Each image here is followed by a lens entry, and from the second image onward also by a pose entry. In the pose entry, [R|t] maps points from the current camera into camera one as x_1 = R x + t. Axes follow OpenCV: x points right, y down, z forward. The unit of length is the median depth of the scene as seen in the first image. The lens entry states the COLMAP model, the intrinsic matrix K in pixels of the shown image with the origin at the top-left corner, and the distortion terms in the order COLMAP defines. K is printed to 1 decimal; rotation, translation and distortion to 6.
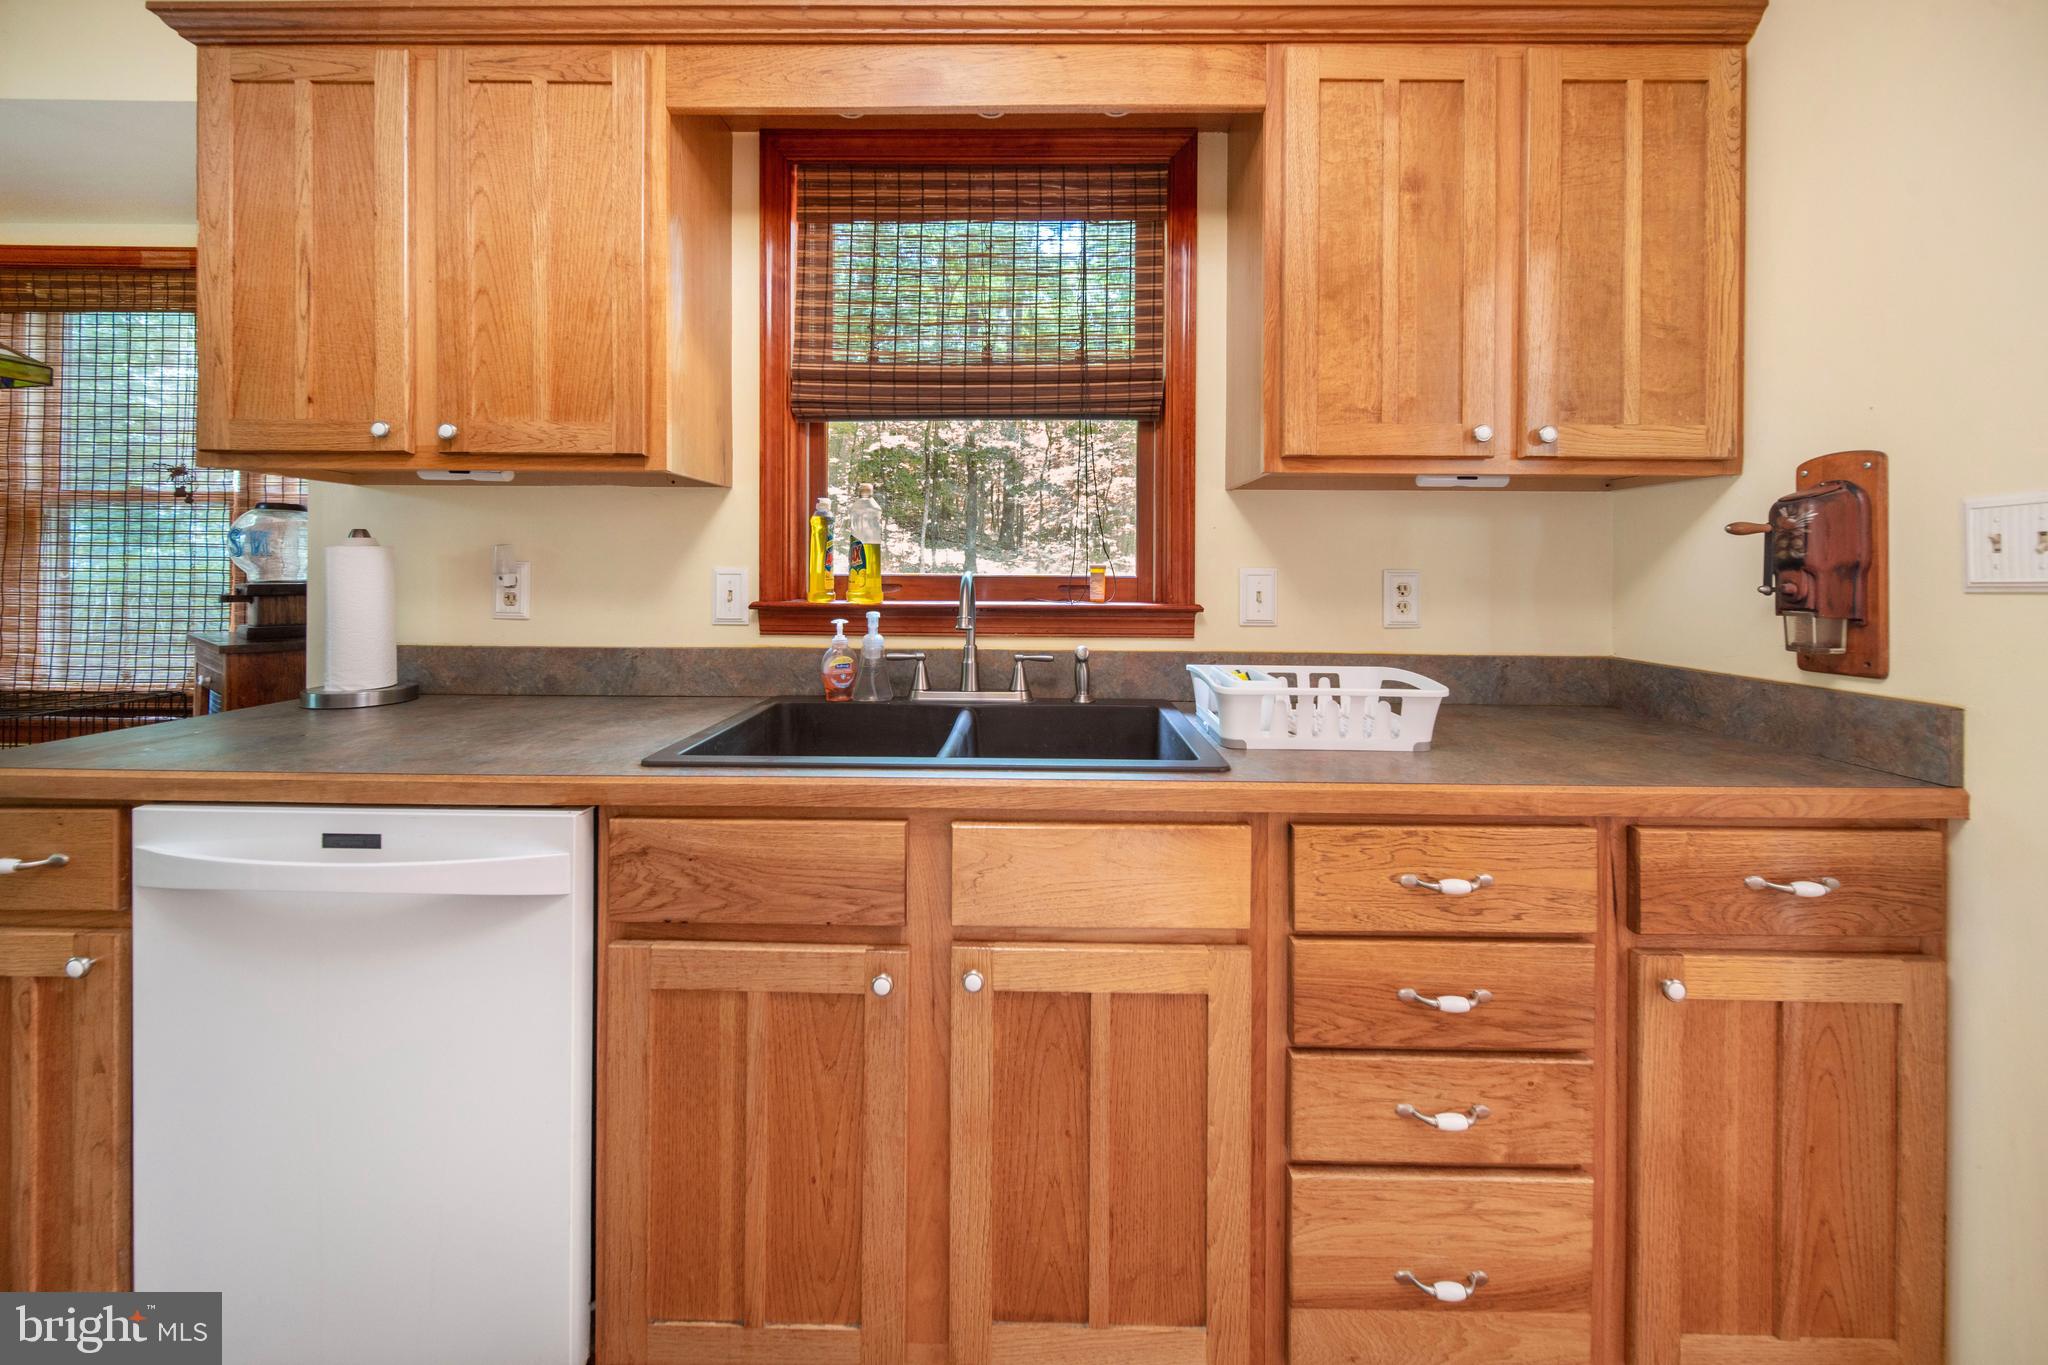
lens RADIAL K [[751.7, 0, 1027.9], [0, 751.7, 574.3], [0, 0, 1]] dist [0.002608, 0.000165]
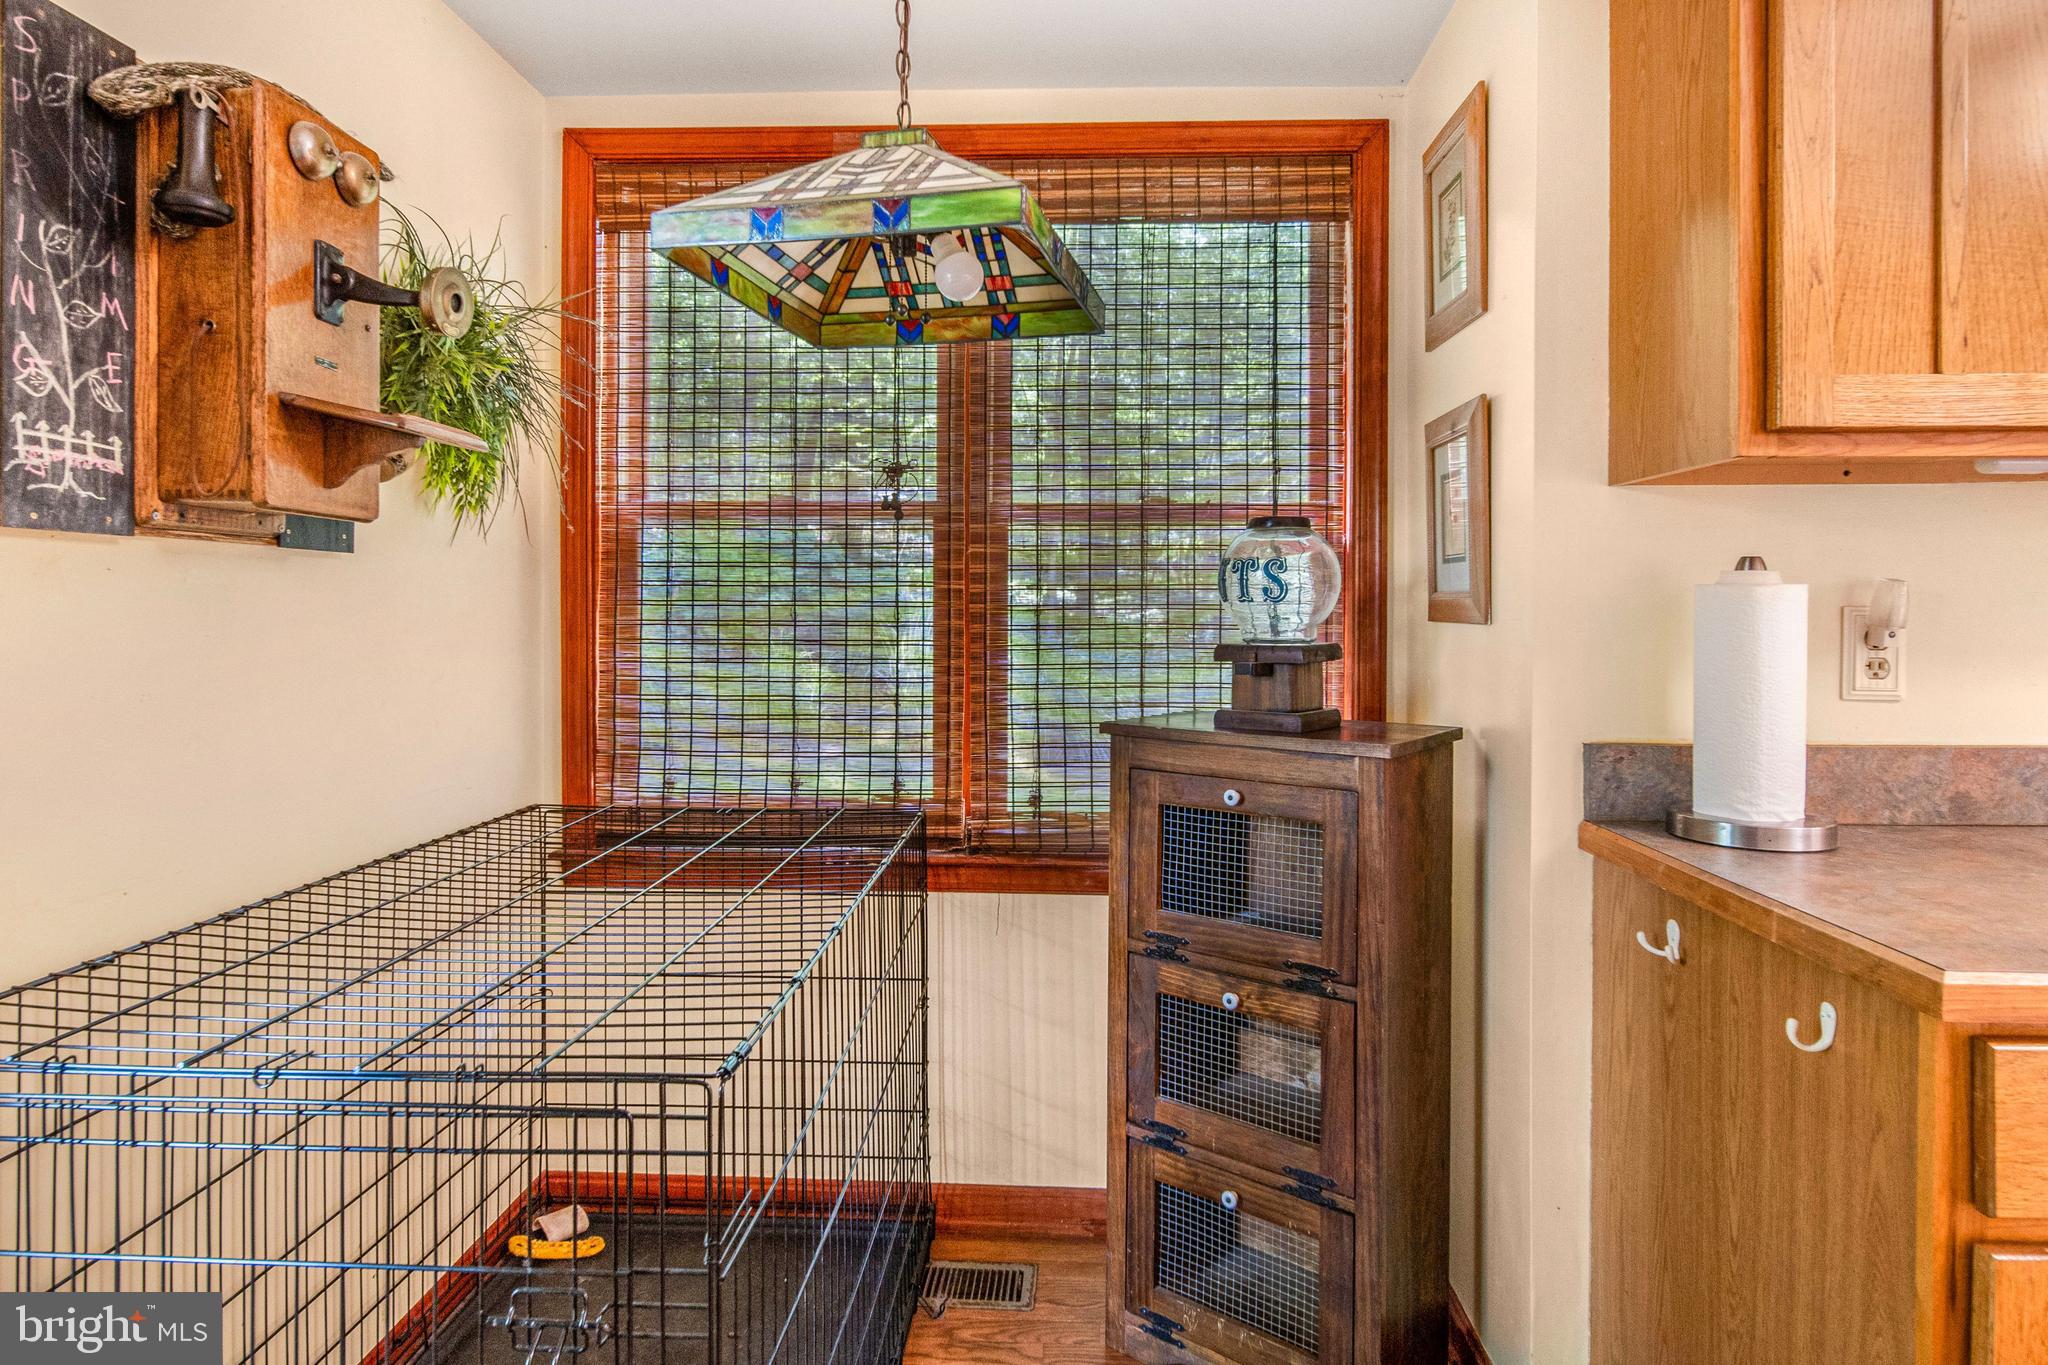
lens RADIAL K [[1154.5, 0, 1033.9], [0, 1154.5, 608.4], [0, 0, 1]] dist [0.015829, -0.000077]
pose [[0.999128, -0.005564, -0.041374, -1.349650], [0.005184, 0.999943, -0.009294, -0.011393], [0.041423, 0.009071, 0.999101, 0.016126]]
